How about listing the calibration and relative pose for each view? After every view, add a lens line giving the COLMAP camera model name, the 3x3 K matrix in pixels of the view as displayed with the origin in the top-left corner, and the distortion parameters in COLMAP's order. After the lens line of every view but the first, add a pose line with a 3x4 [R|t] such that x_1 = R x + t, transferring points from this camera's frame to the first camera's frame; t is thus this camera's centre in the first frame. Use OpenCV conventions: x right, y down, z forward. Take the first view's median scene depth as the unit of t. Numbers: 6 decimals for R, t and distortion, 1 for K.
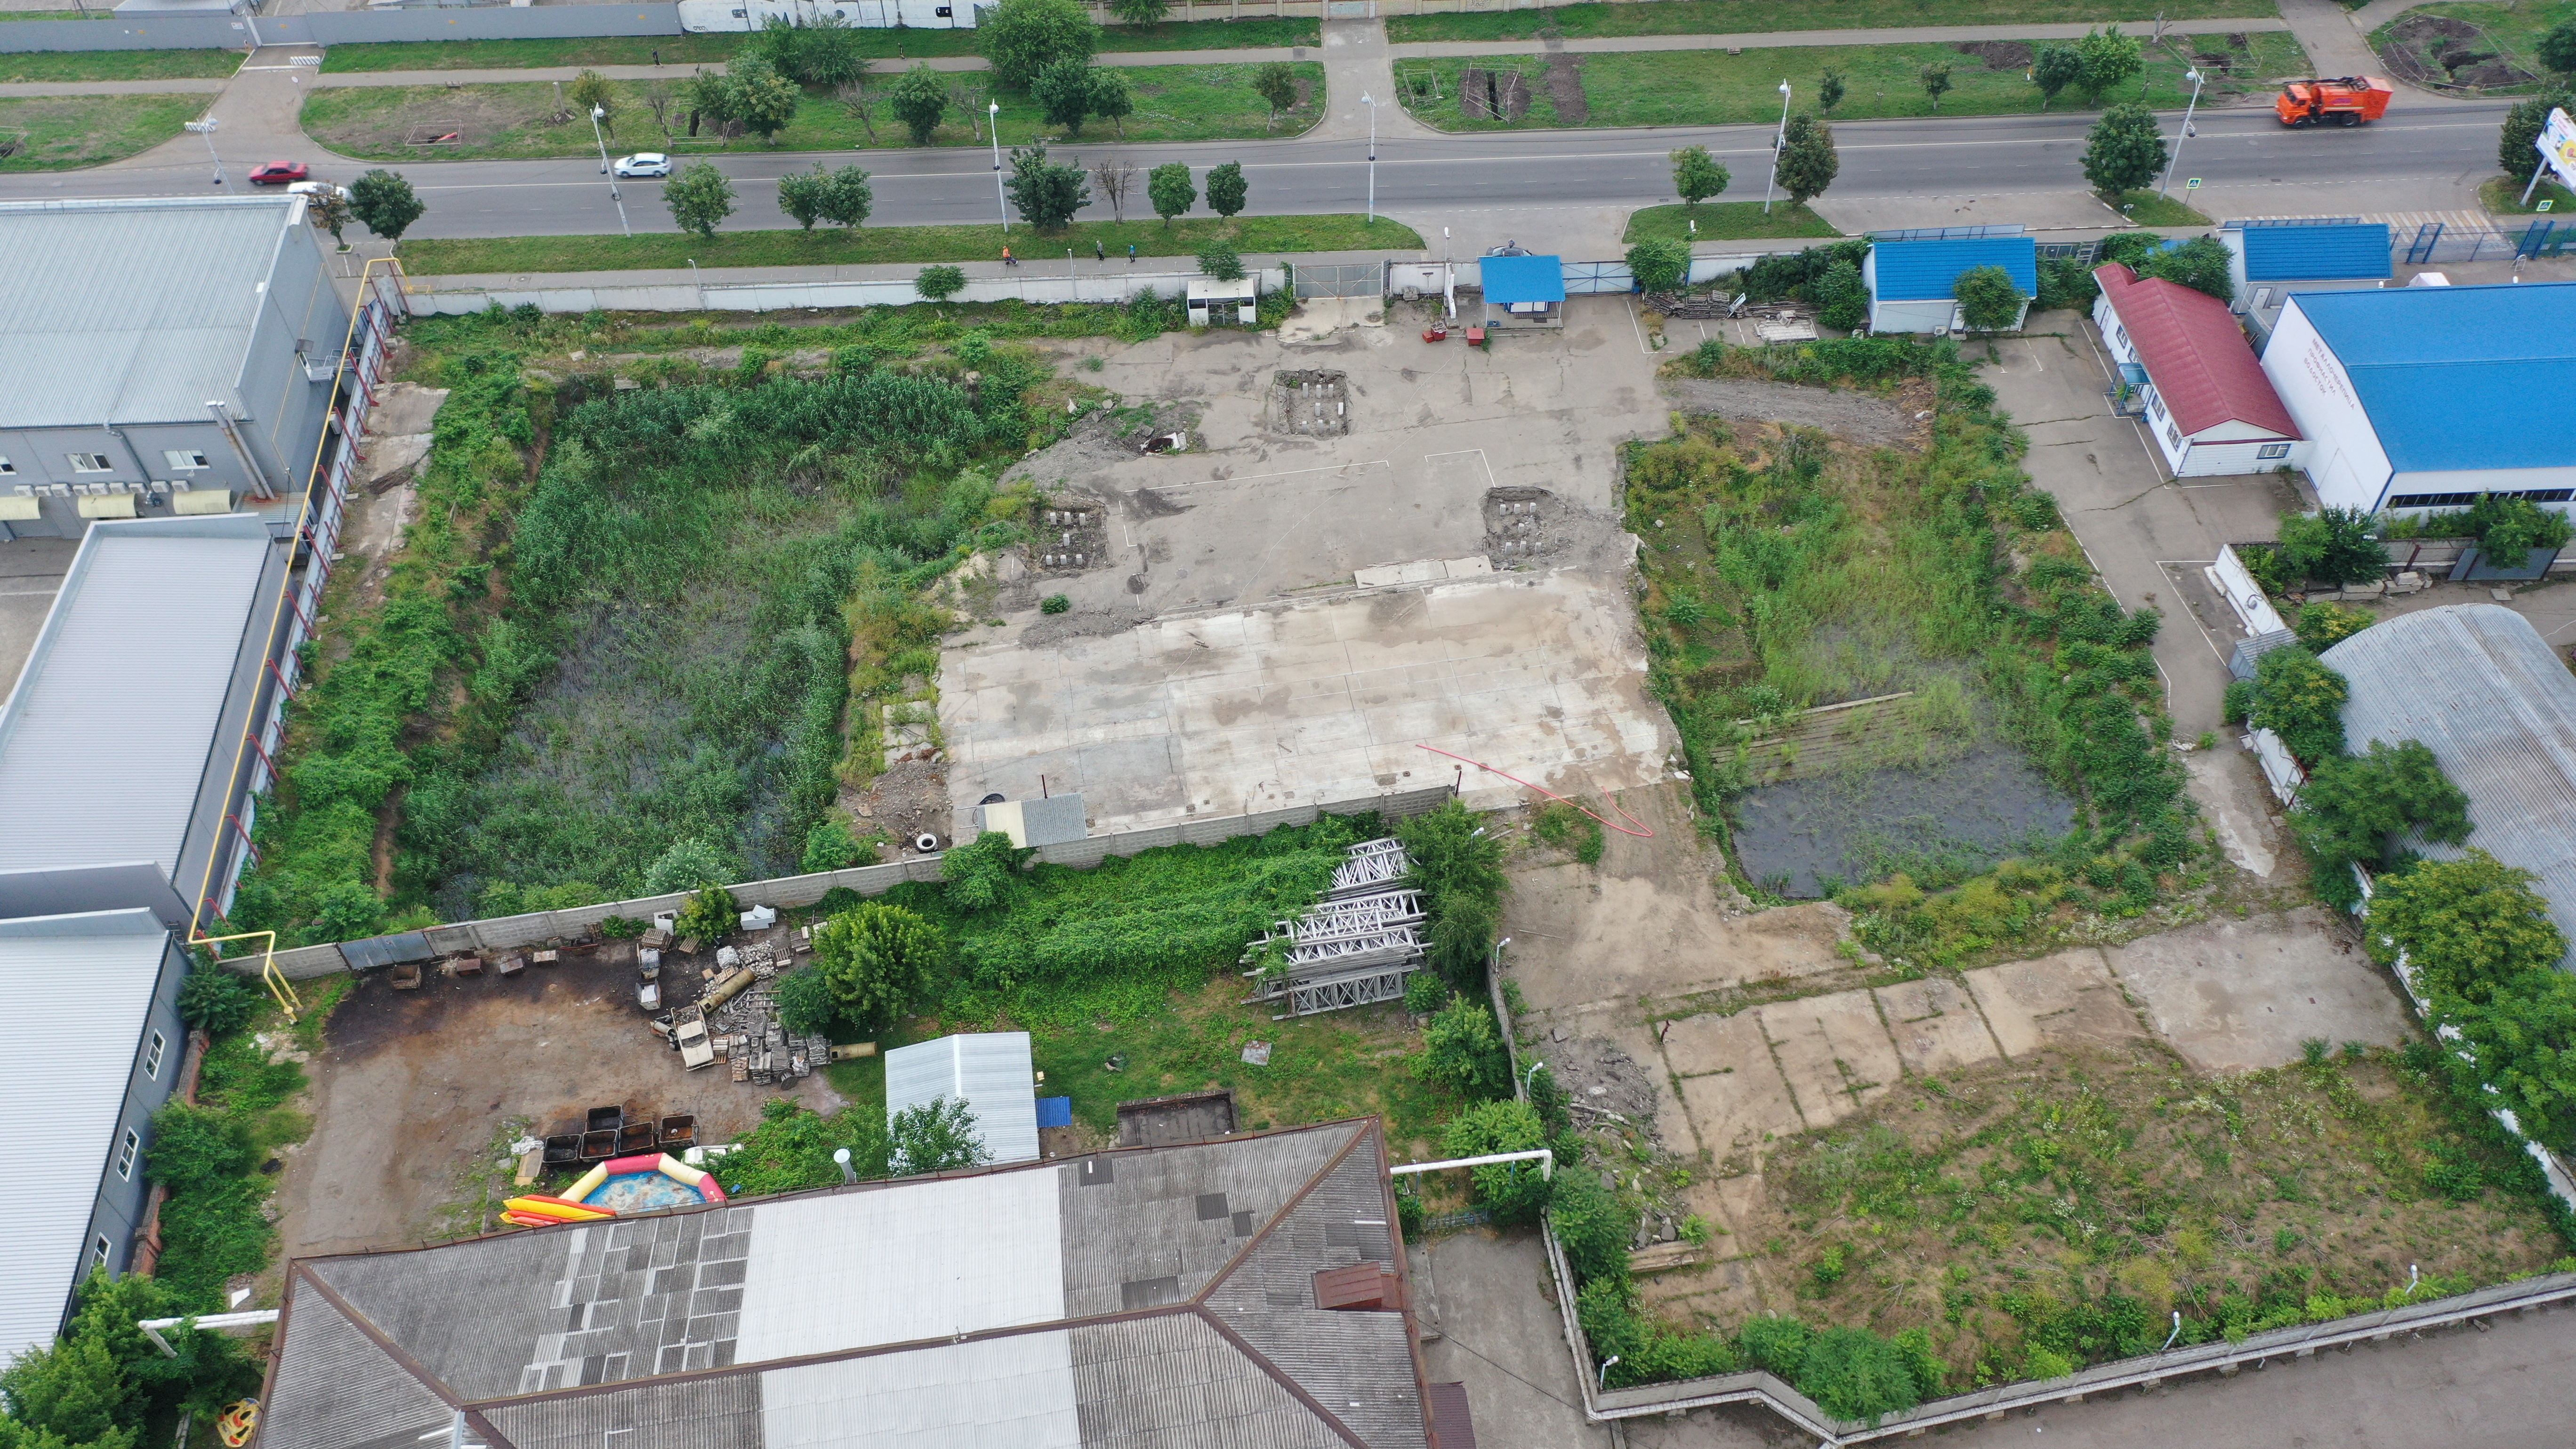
lens RADIAL K [[2044.1, 0, 1292.7], [0, 2044.1, 710.8], [0, 0, 1]] dist [0.018253, 0.003478]
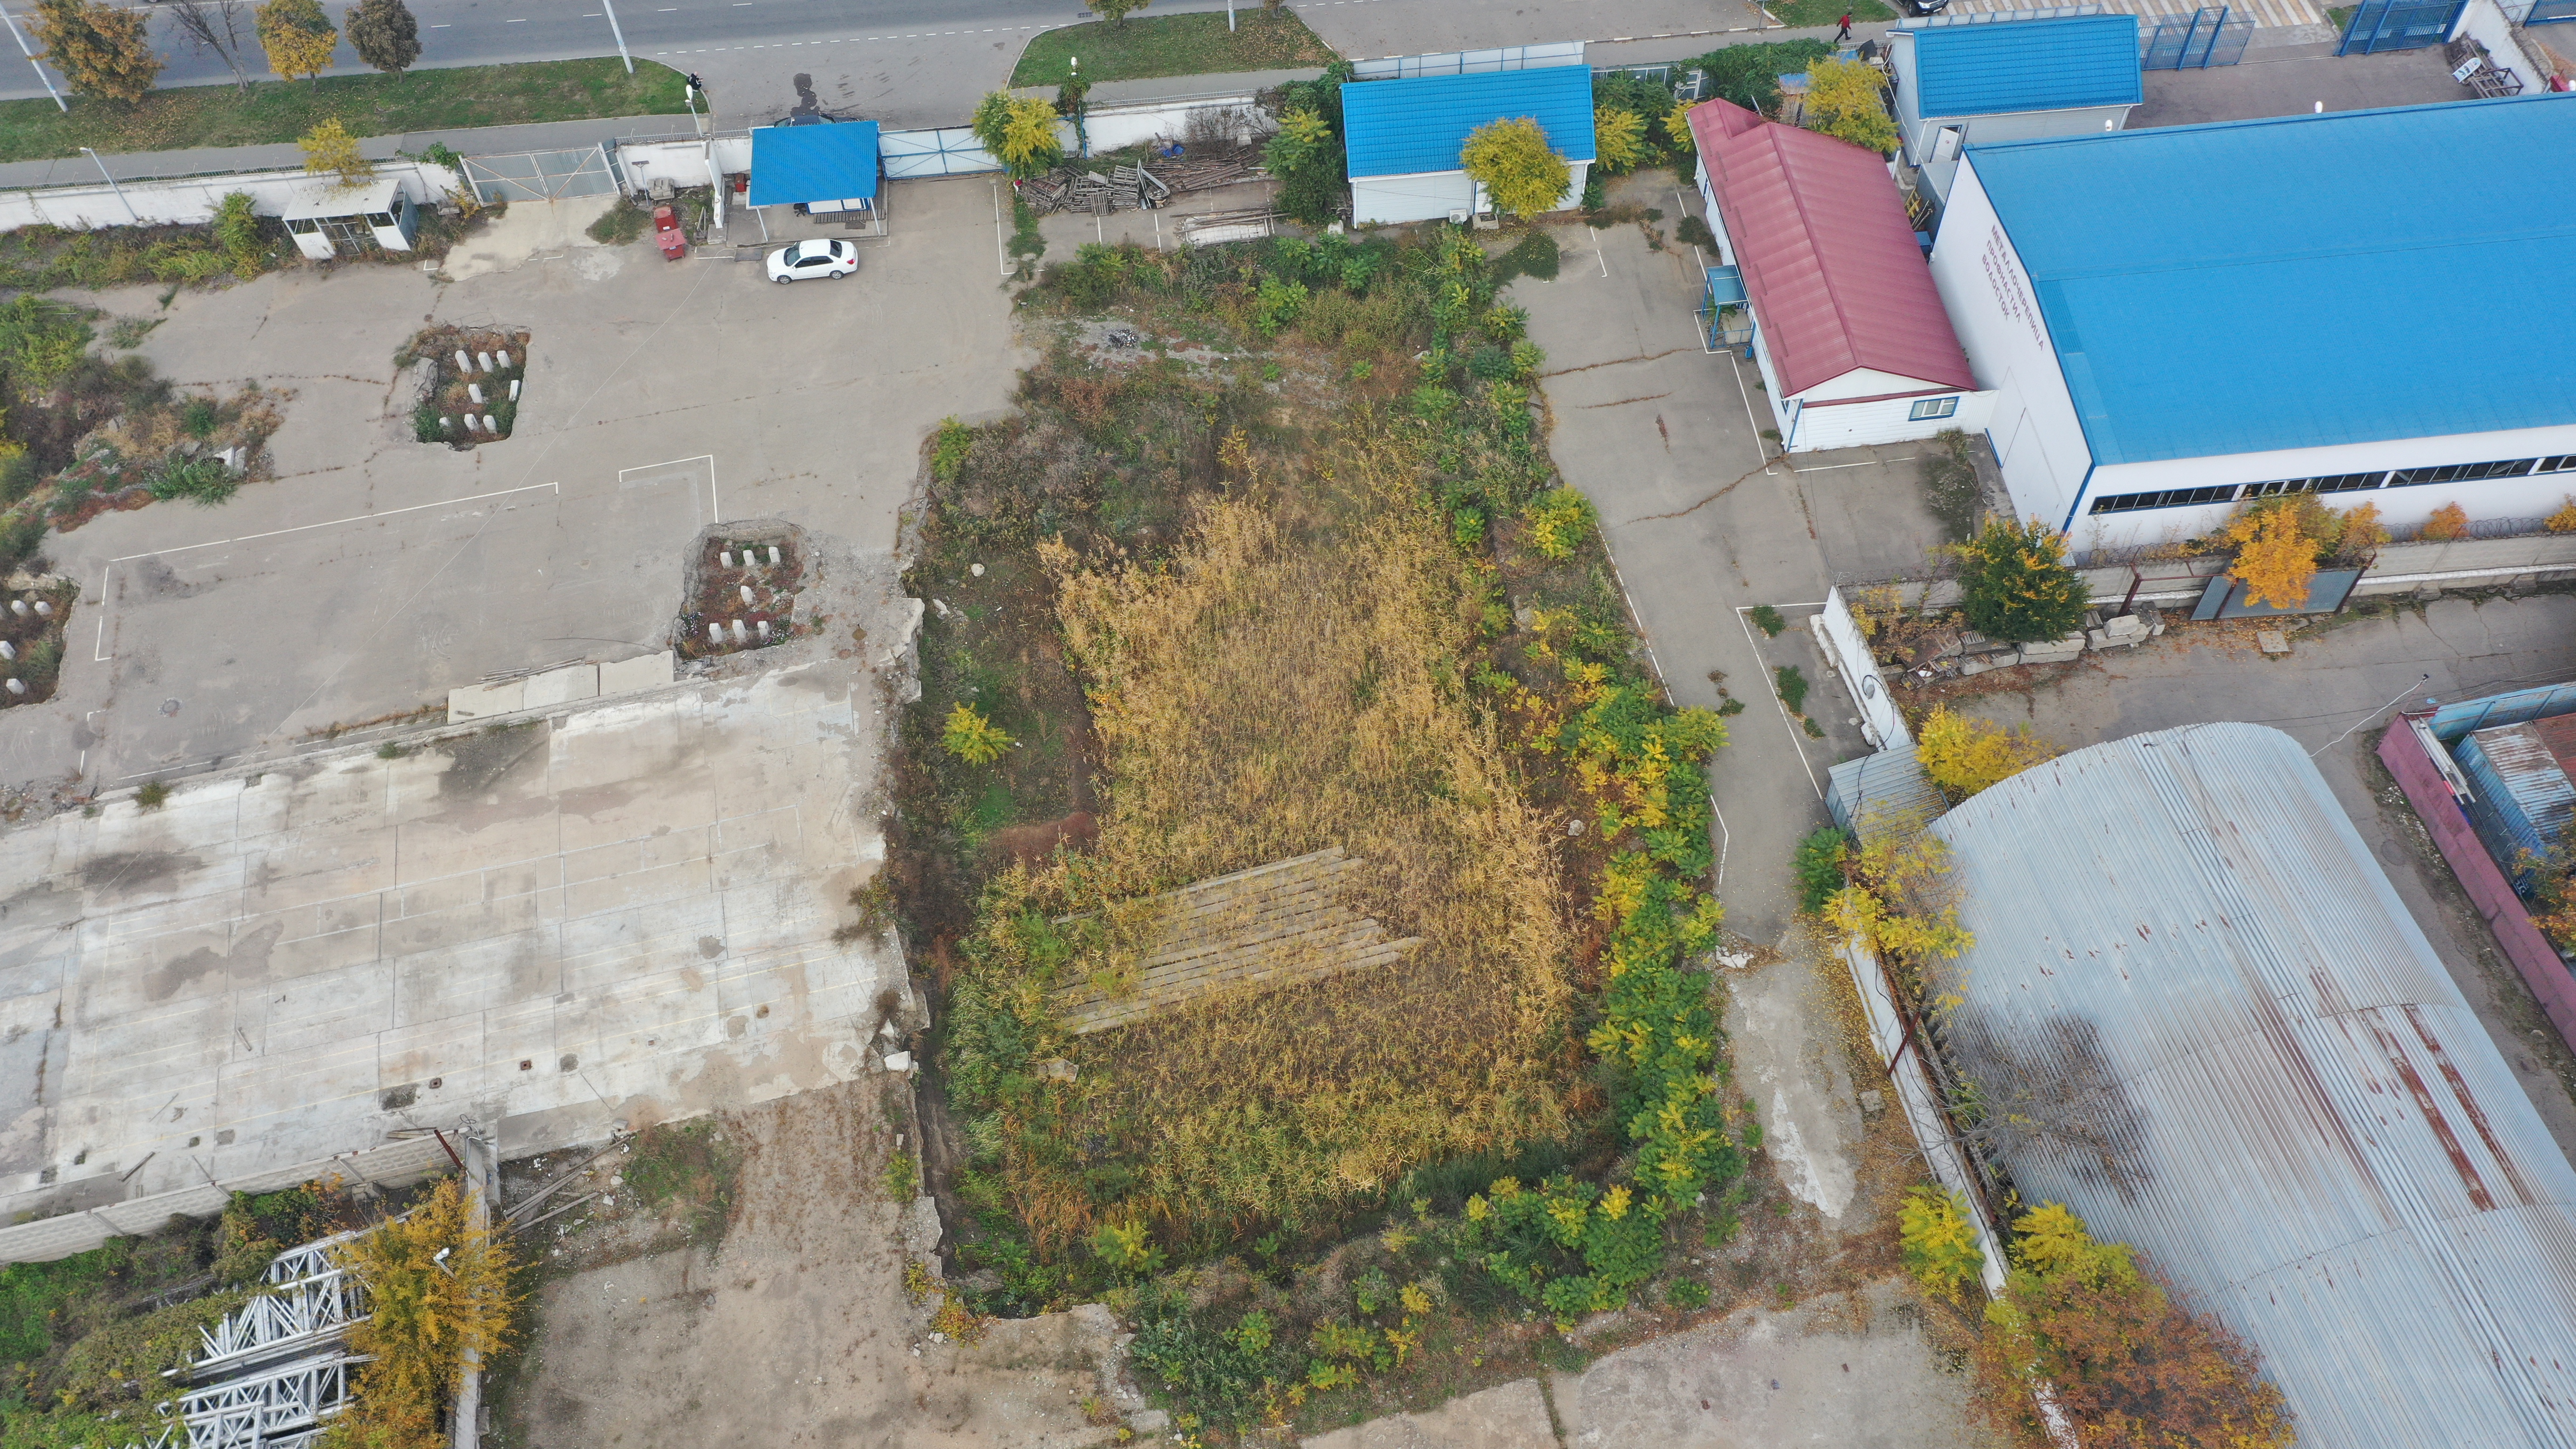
lens RADIAL K [[2044.1, 0, 1284.9], [0, 2044.1, 716.9], [0, 0, 1]] dist [0.018253, 0.003478]
pose [[0.998570, -0.051393, 0.014702, 0.279171], [0.049190, 0.991119, 0.123545, -0.127385], [-0.020921, -0.122645, 0.992230, 0.386377]]
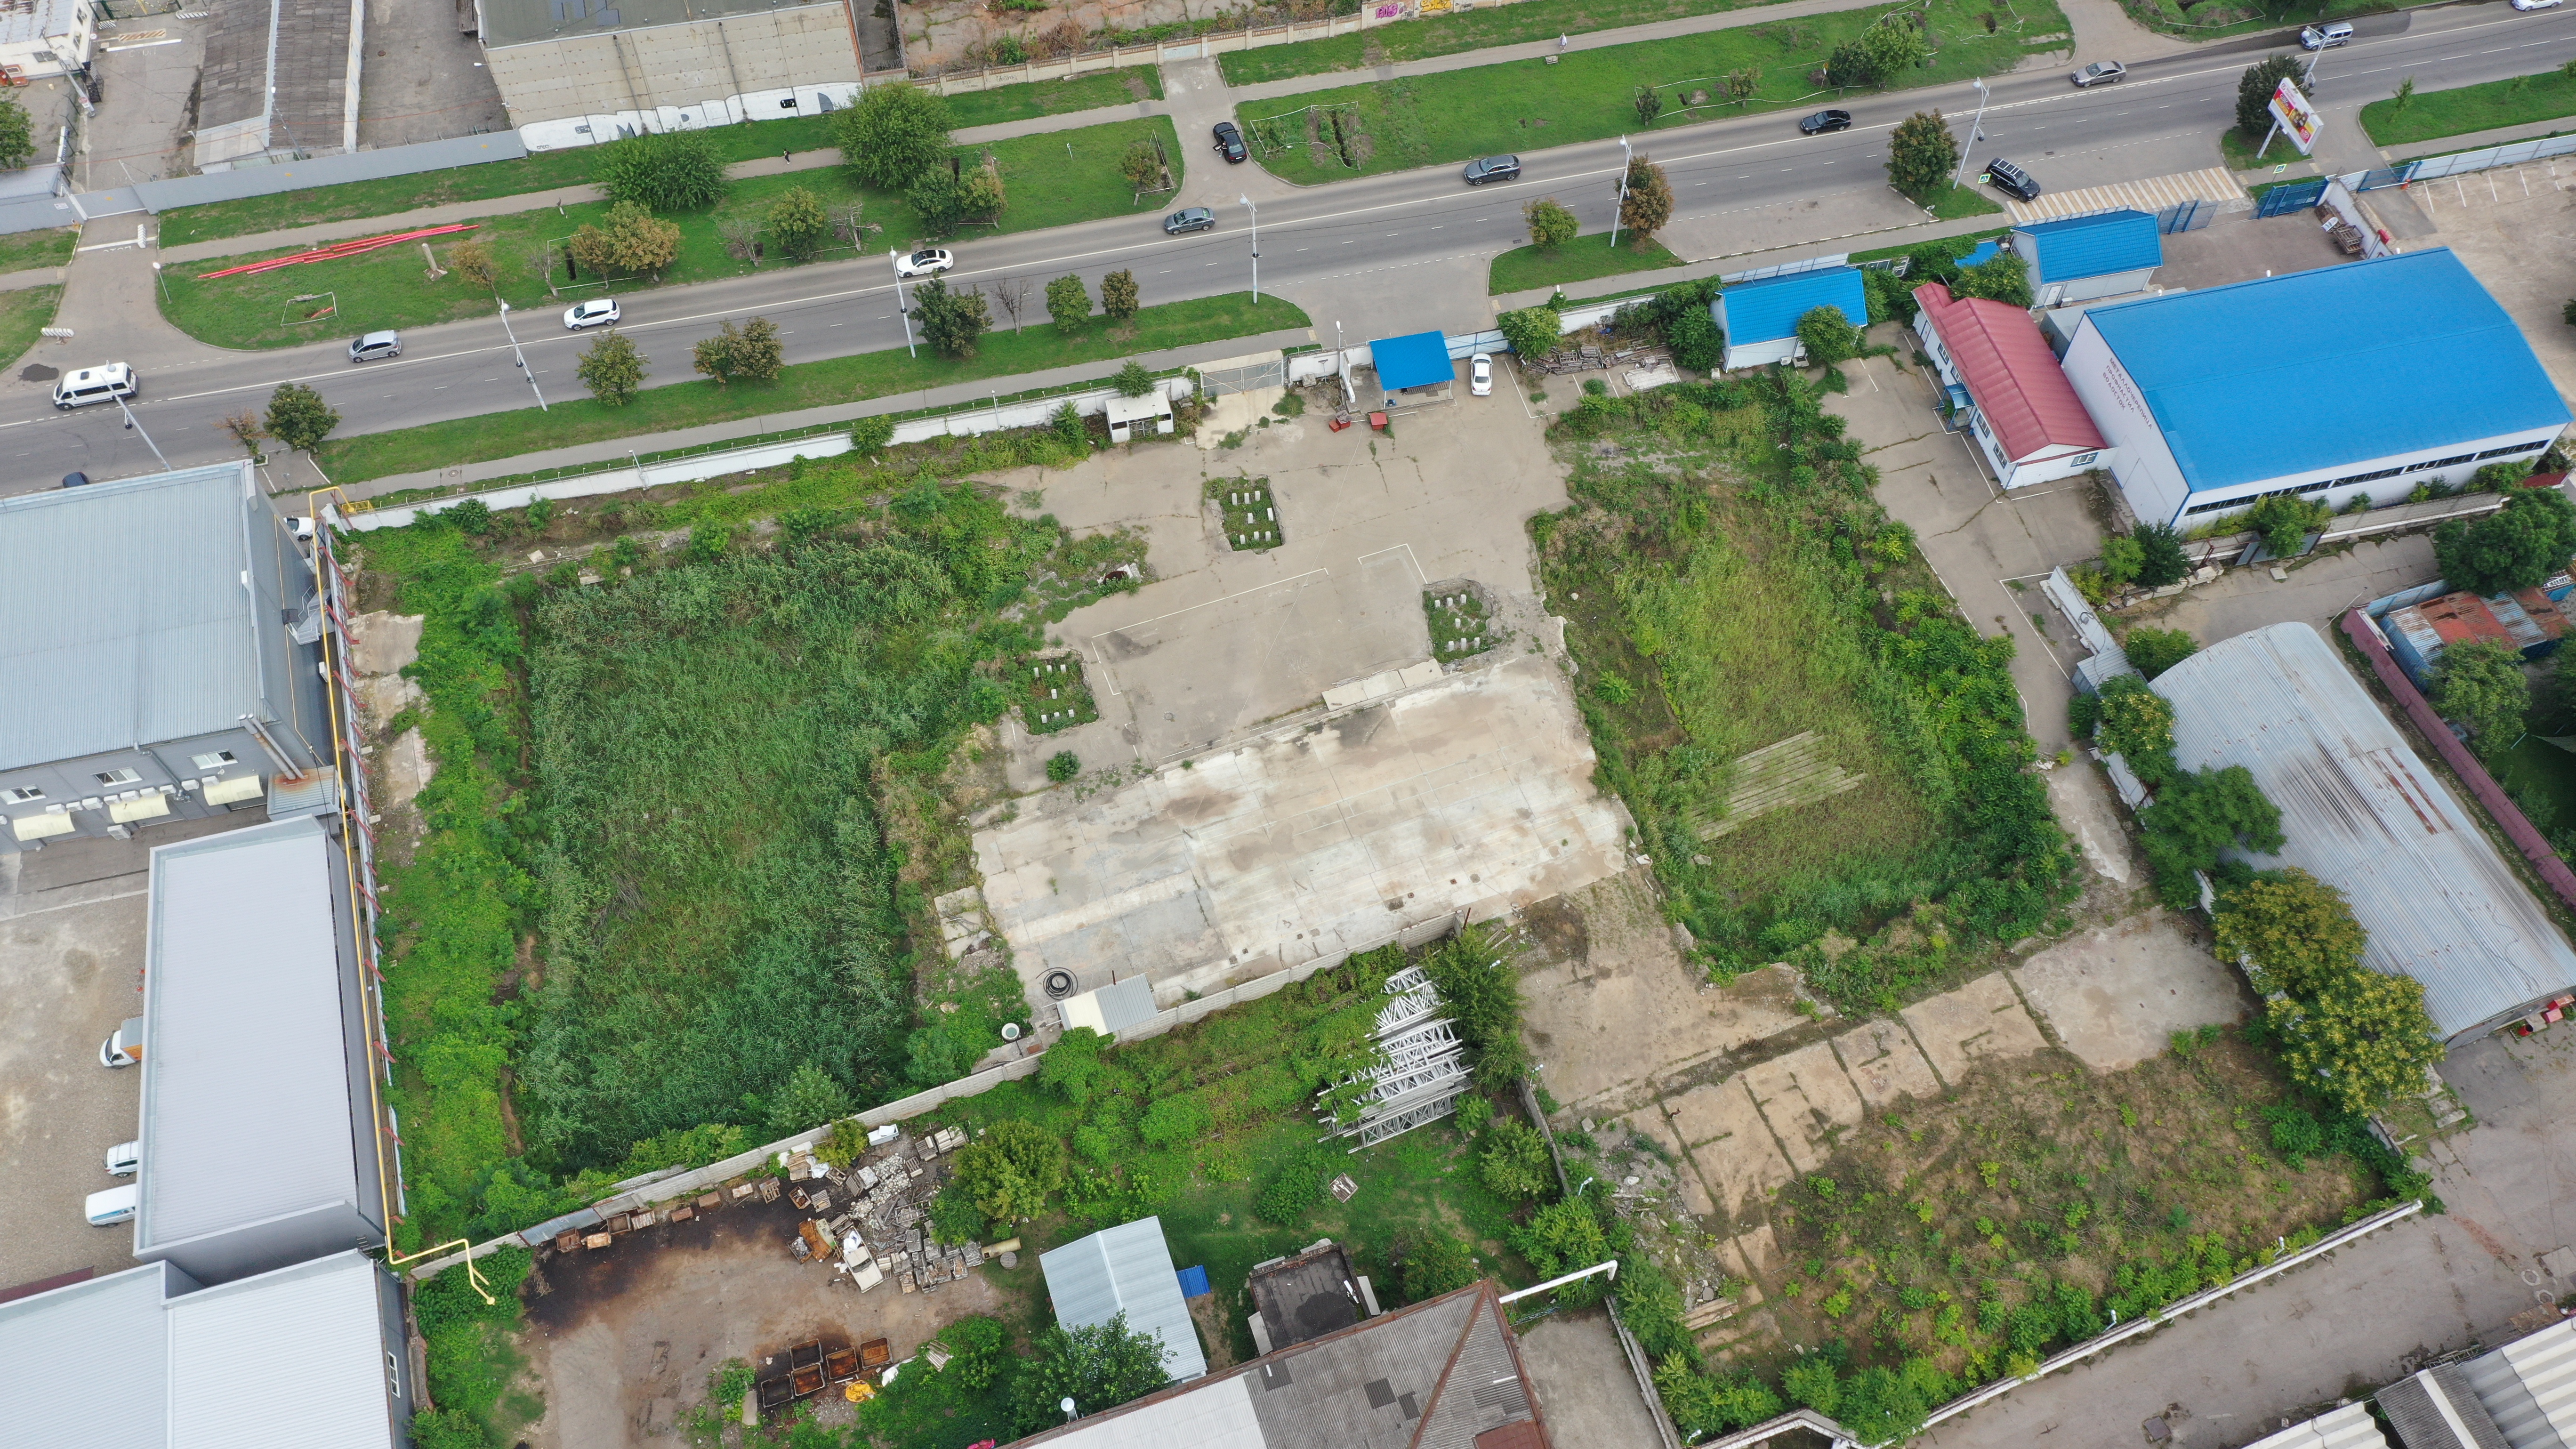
lens RADIAL K [[2044.1, 0, 1292.0], [0, 2044.1, 708.6], [0, 0, 1]] dist [0.018253, 0.003478]
pose [[0.982594, -0.148553, 0.111541, -0.113850], [0.129152, 0.977866, 0.164615, -0.250605], [-0.133526, -0.147344, 0.980031, -0.092635]]
